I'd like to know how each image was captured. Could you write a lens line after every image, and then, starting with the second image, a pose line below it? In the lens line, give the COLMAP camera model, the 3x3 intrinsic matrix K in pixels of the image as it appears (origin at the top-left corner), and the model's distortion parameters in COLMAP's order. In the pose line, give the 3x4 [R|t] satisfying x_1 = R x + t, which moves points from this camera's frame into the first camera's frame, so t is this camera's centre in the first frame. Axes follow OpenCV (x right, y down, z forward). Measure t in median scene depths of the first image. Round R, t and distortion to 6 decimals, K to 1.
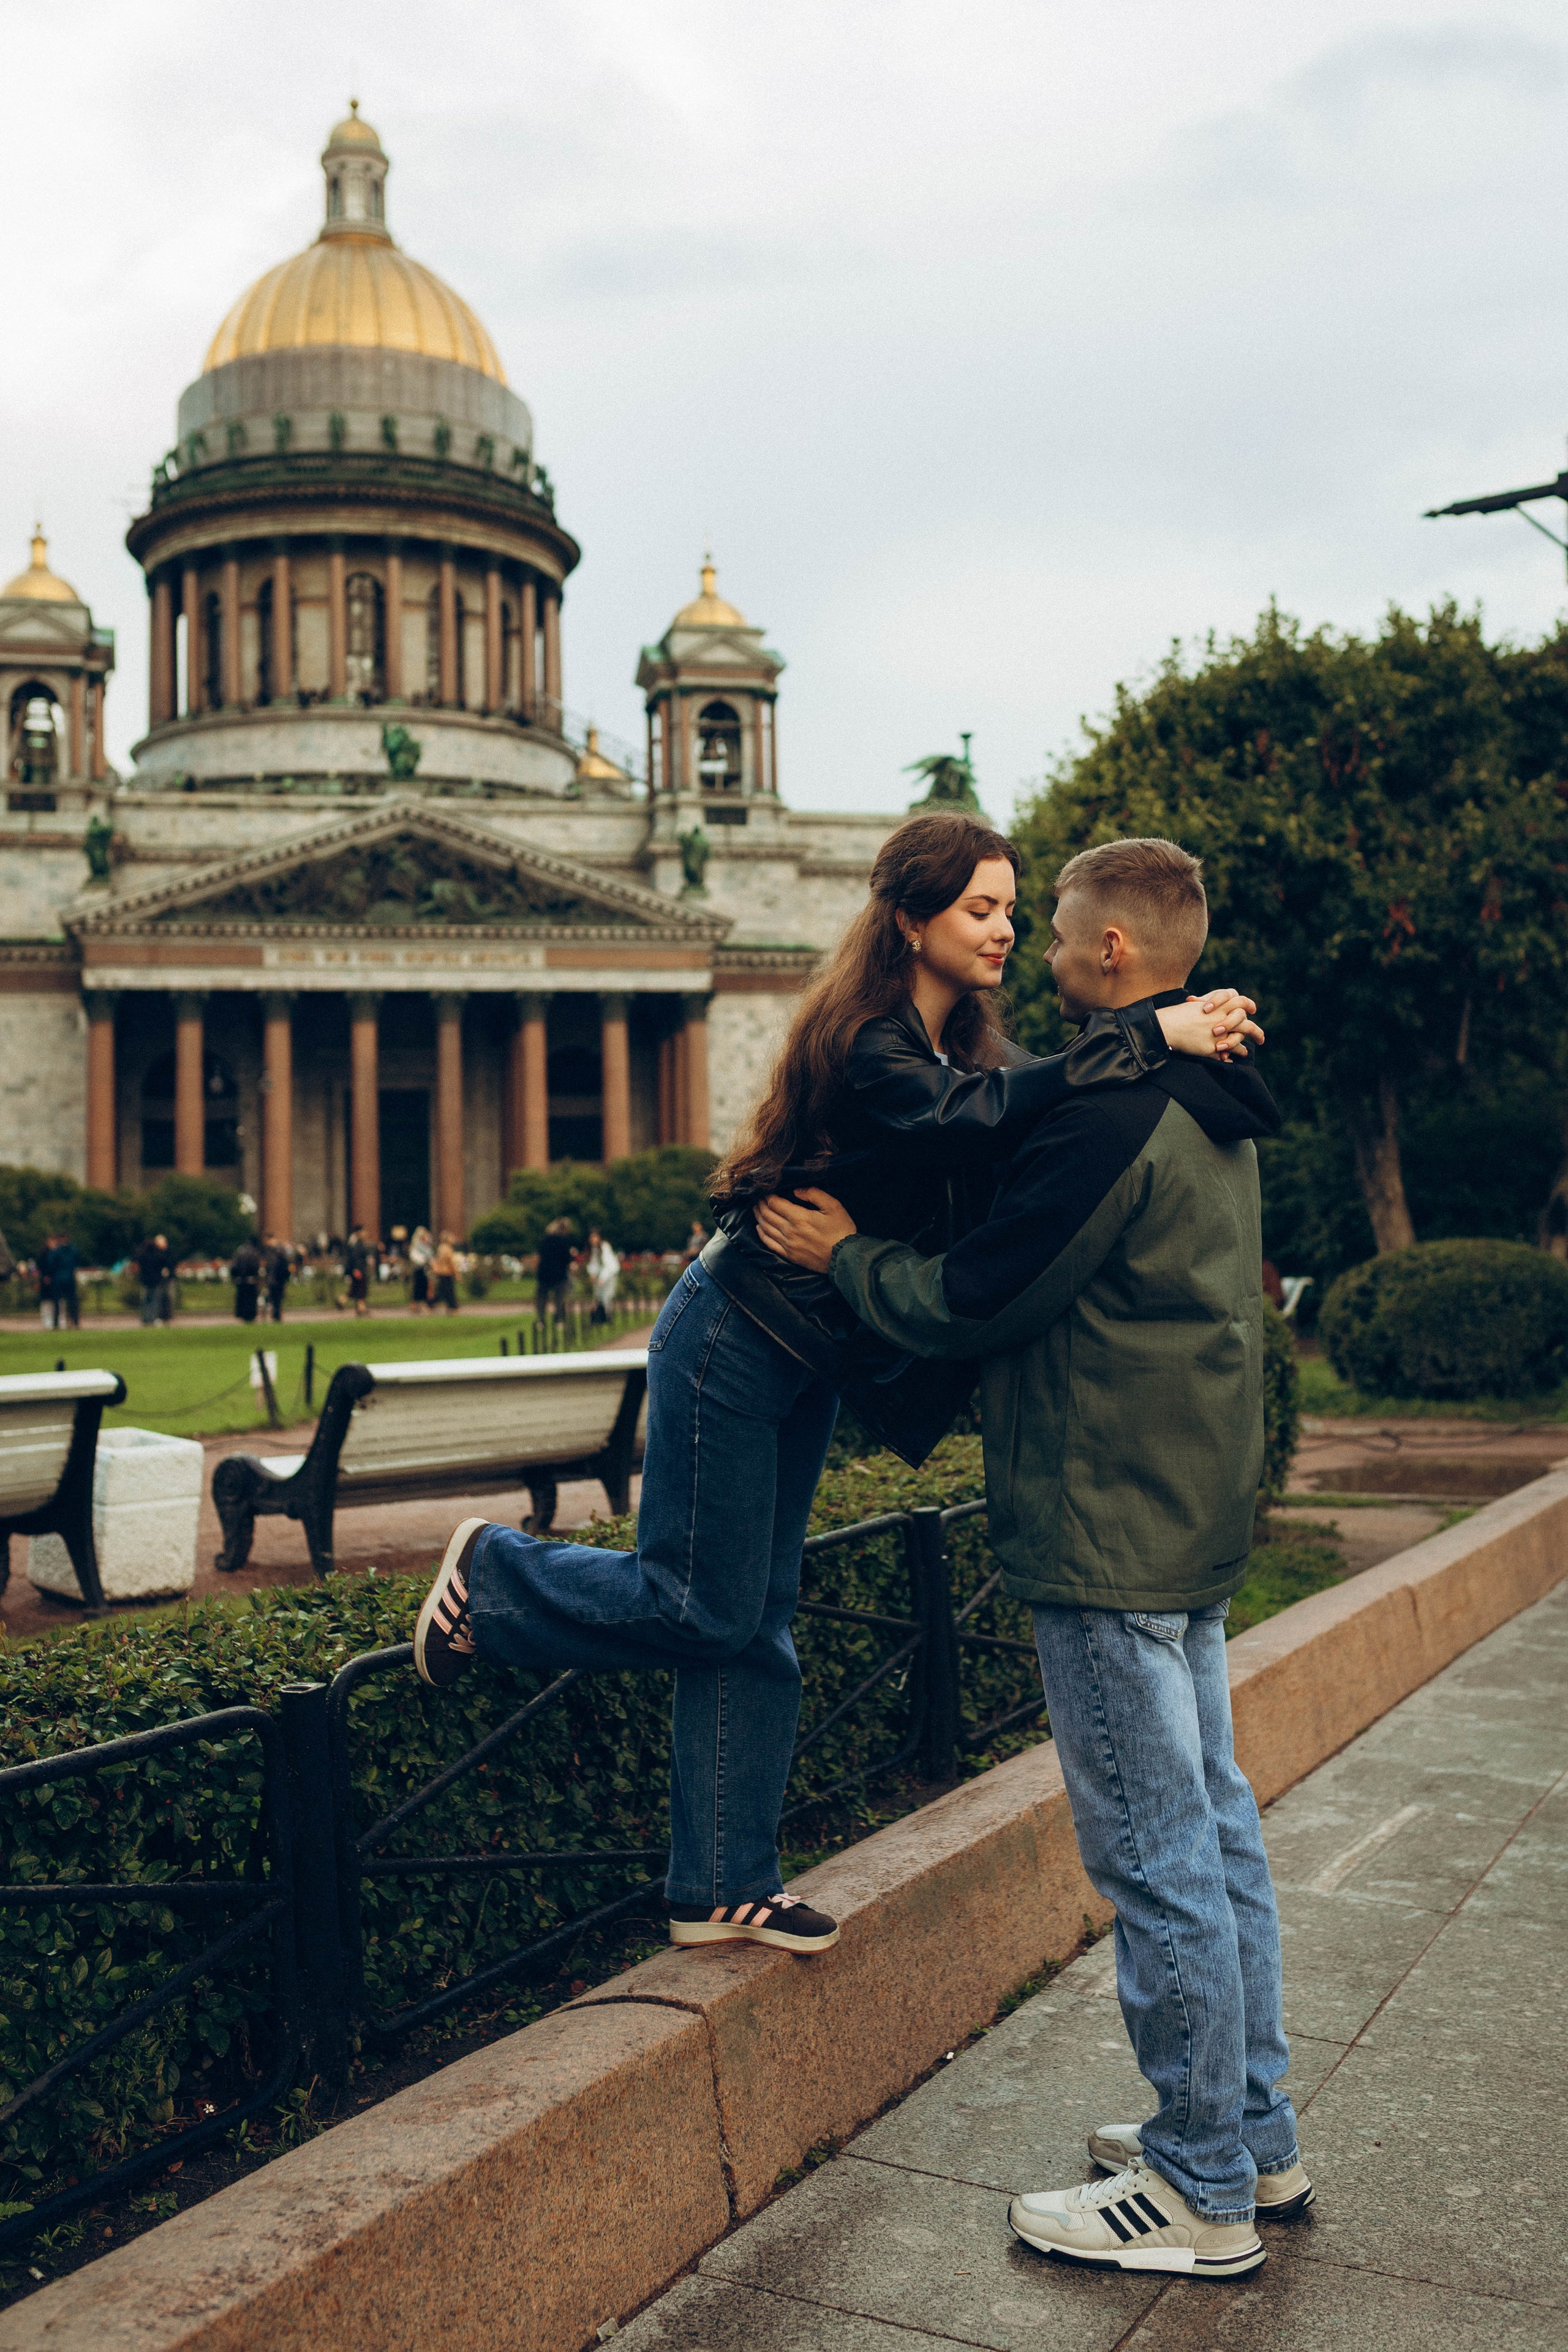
lens RADIAL K [[2425.2, 0, 780.0], [0, 2425.2, 1079.7], [0, 0, 1]] dist [0.005883, -0.002081]
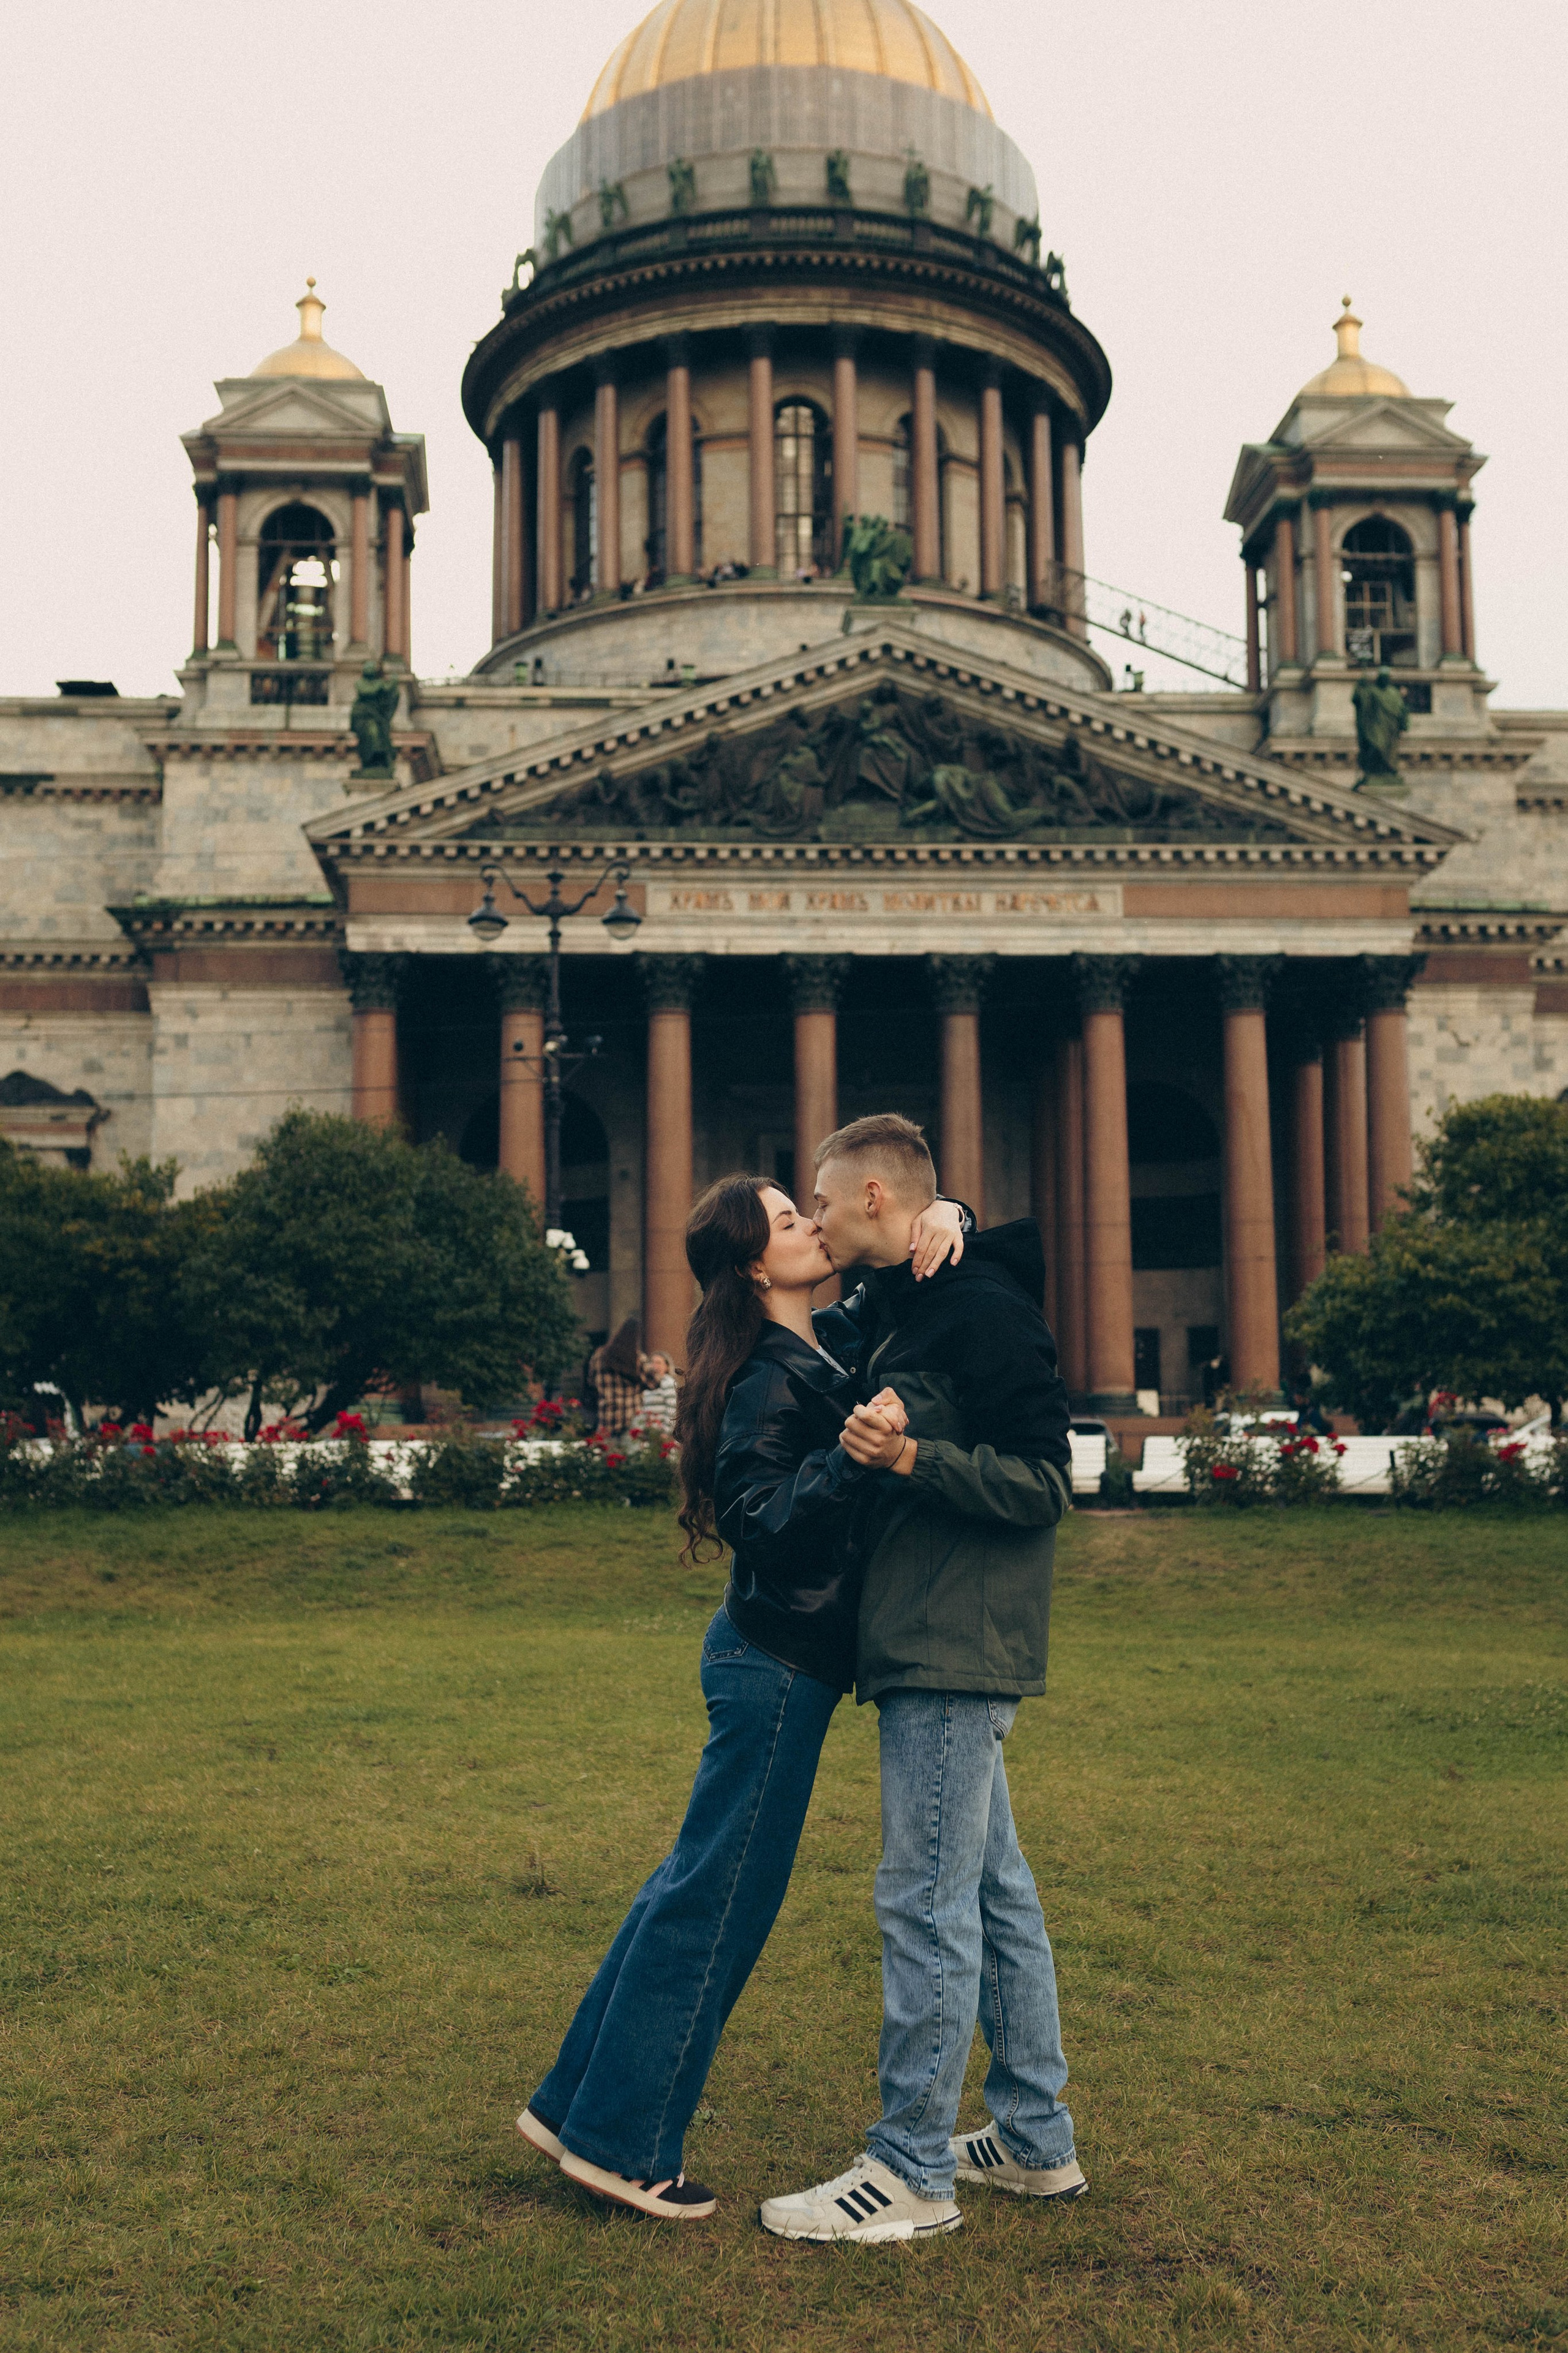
lens RADIAL K [[2334.6, 0, 757.8], [0, 2334.6, 1204.2], [0, 0, 1]] dist [-0.001267, 0.005856]
pose [[0.985272, -0.004731, -0.170931, -0.084147], [0.000759, 0.999728, -0.023291, 0.032965], [0.170994, 0.022819, 0.985008, 0.420159]]
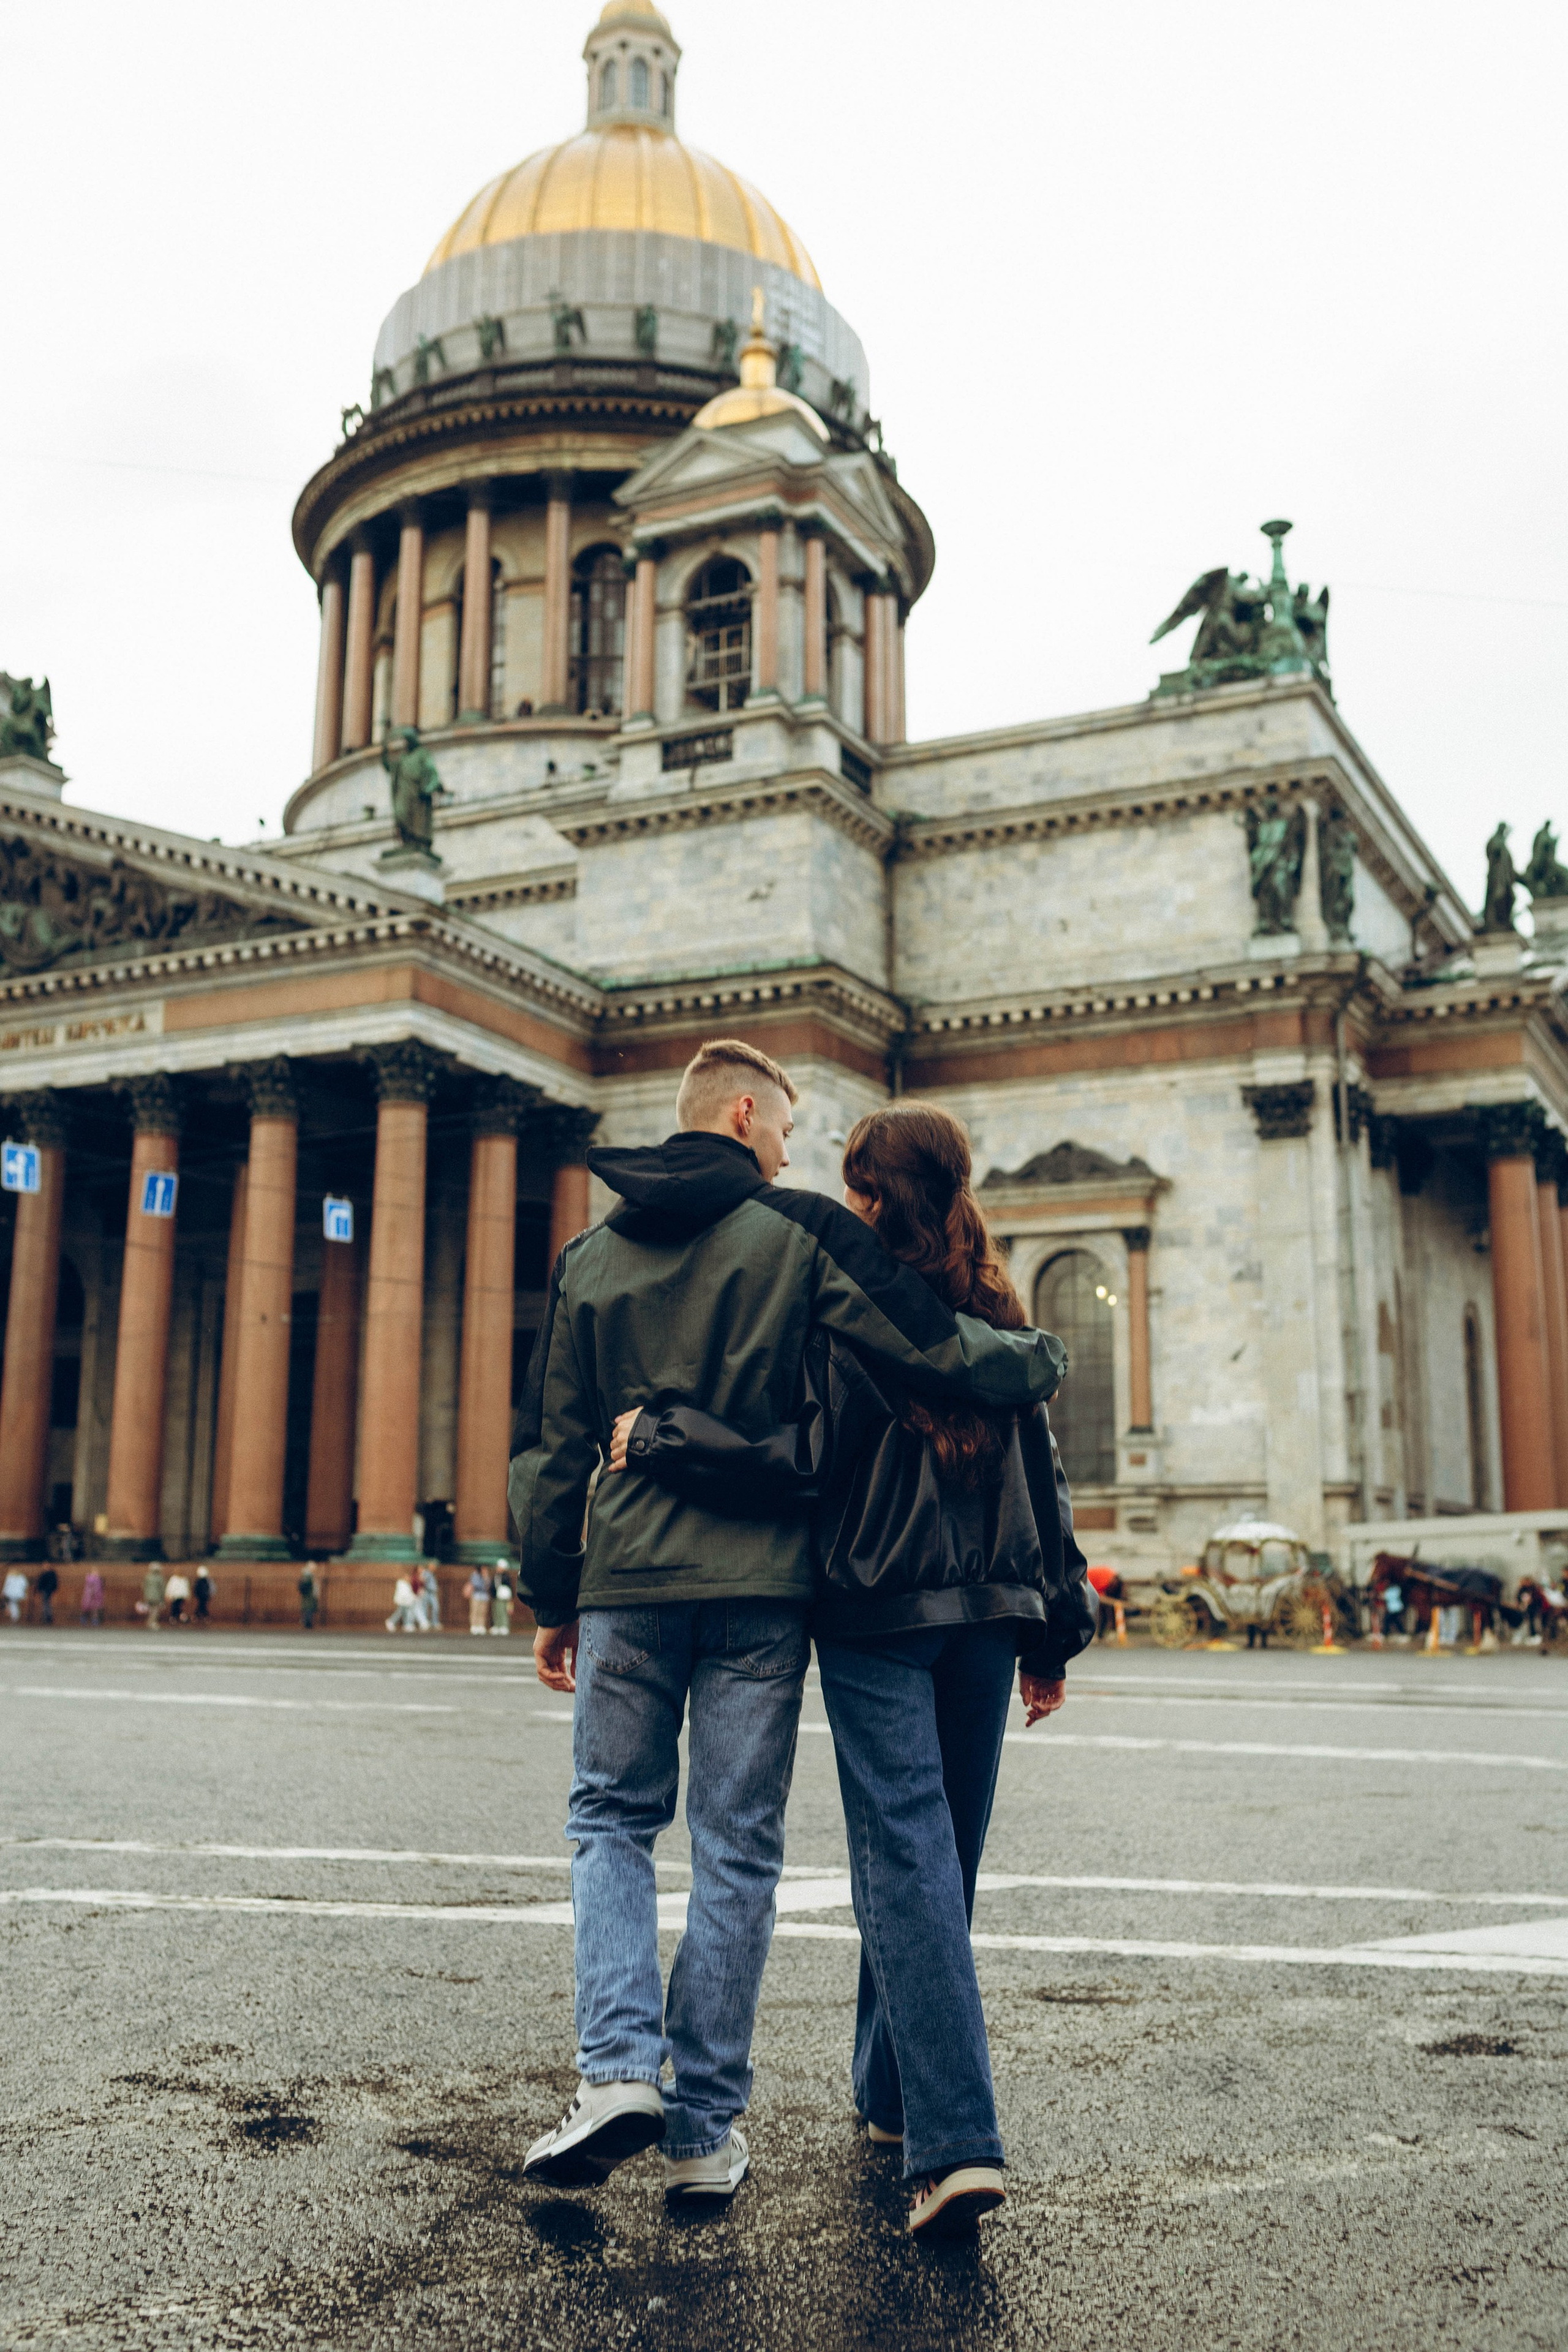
lens RADIAL K [[2221.6, 0, 767.1], [0, 2221.6, 1183.0], [0, 0, 1]] dist [0.005151, -0.009287]
pose [[0.759468, -0.094265, -0.643678, 0.312272], [0.022512, 0.992662, -0.118811, 0.047695], [0.650155, 0.075743, 0.756017, 0.676547]]
